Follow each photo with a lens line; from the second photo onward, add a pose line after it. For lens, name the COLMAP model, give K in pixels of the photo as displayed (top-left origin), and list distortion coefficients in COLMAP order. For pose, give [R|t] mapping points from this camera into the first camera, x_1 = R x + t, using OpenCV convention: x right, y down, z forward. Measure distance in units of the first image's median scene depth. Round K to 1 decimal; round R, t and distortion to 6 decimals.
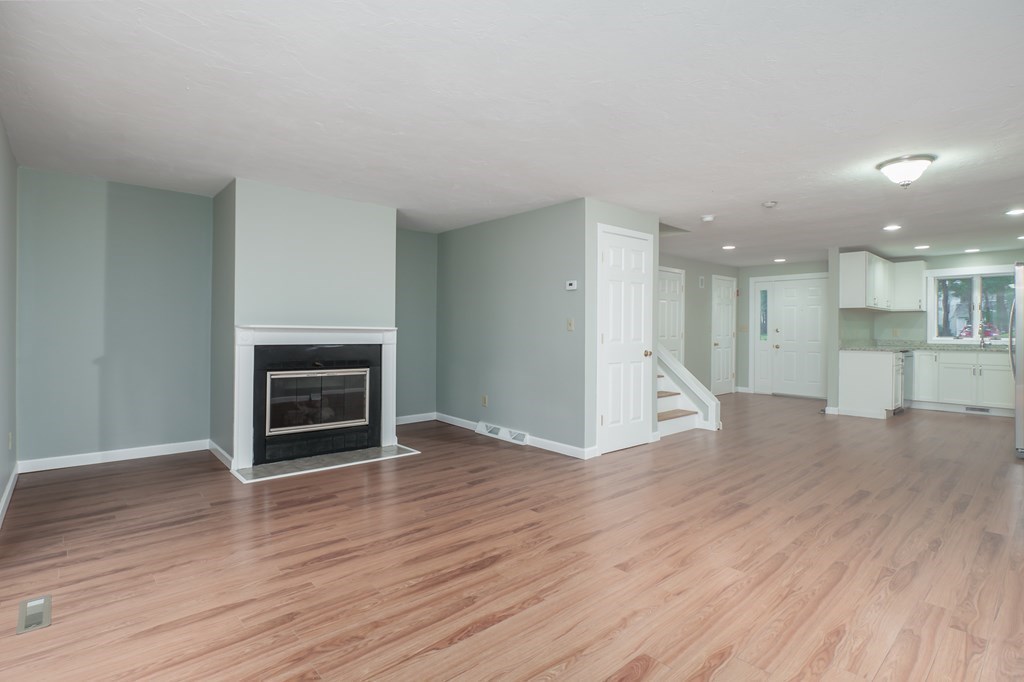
lens RADIAL K [[499.9, 0, 504.9], [0, 499.9, 330.8], [0, 0, 1]] dist [-0.002510, -0.010041]
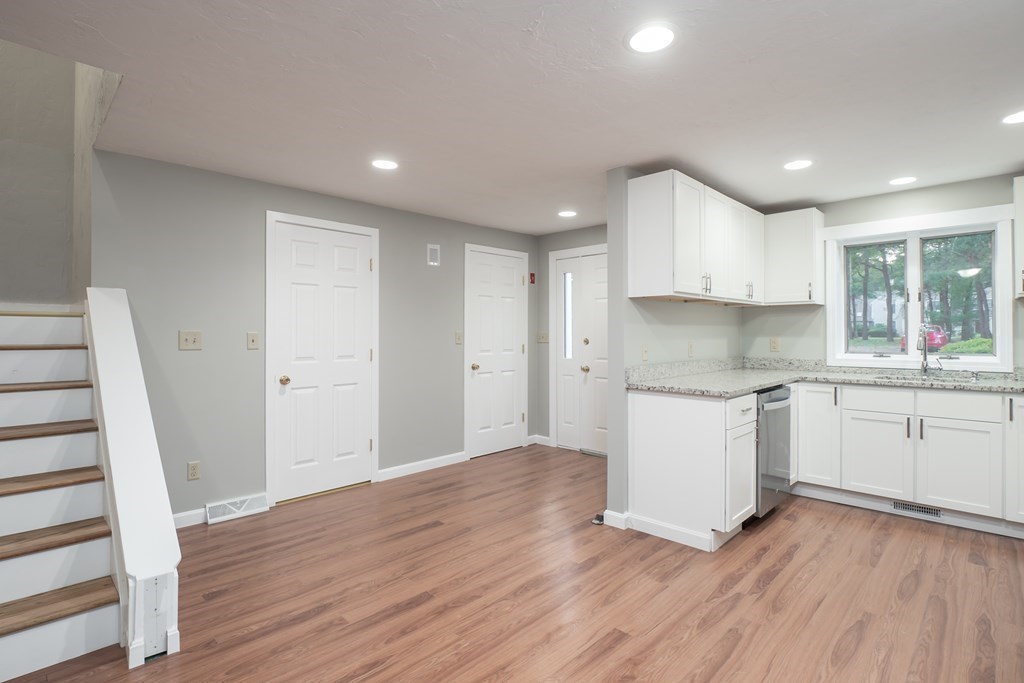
lens RADIAL K [[499.9, 0, 504.9], [0, 499.9, 331.3], [0, 0, 1]] dist [-0.002510, -0.010041]
pose [[0.997911, -0.008219, 0.064073, 0.483060], [0.008577, 0.999949, -0.005306, -0.011353], [-0.064027, 0.005844, 0.997931, 0.498077]]
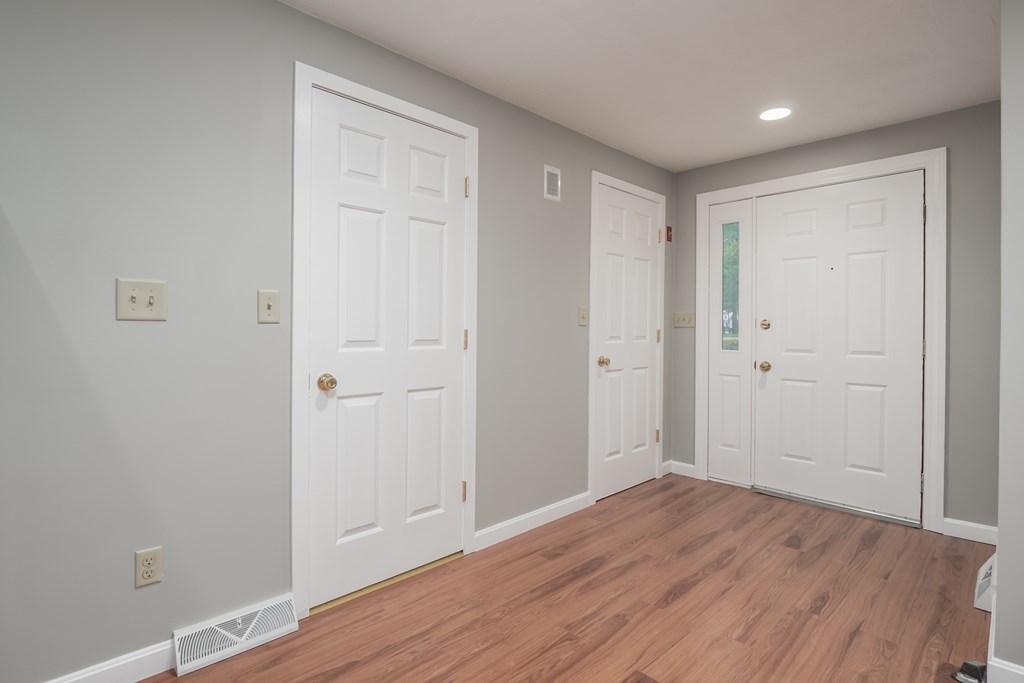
lens RADIAL K [[499.9, 0, 504.9], [0, 499.9, 331.3], [0, 0, 1]] dist [-0.002510, -0.010041]
pose [[0.999102, -0.000198, 0.042358, 0.383968], [0.000048, 0.999994, 0.003554, 0.004005], [-0.042358, -0.003548, 0.999096, 0.727927]]
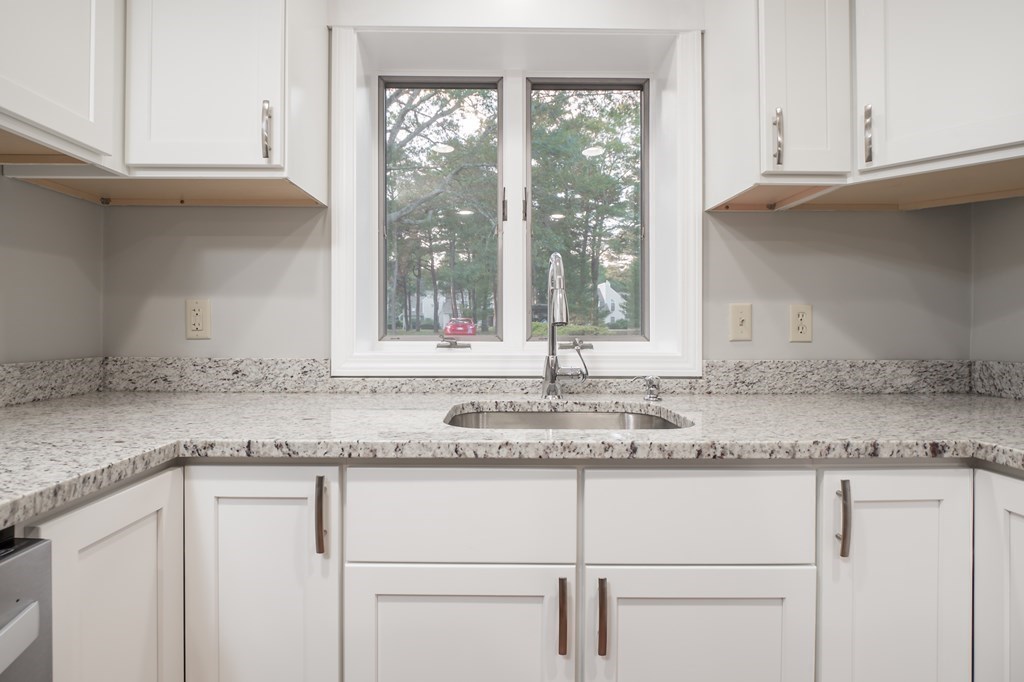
lens RADIAL K [[499.9, 0, 504.9], [0, 499.9, 330.8], [0, 0, 1]] dist [-0.002510, -0.010041]
pose [[0.650021, -0.008982, 0.759863, 0.769196], [0.000706, 0.999937, 0.011215, 0.007137], [-0.759916, -0.006753, 0.649986, 0.847079]]
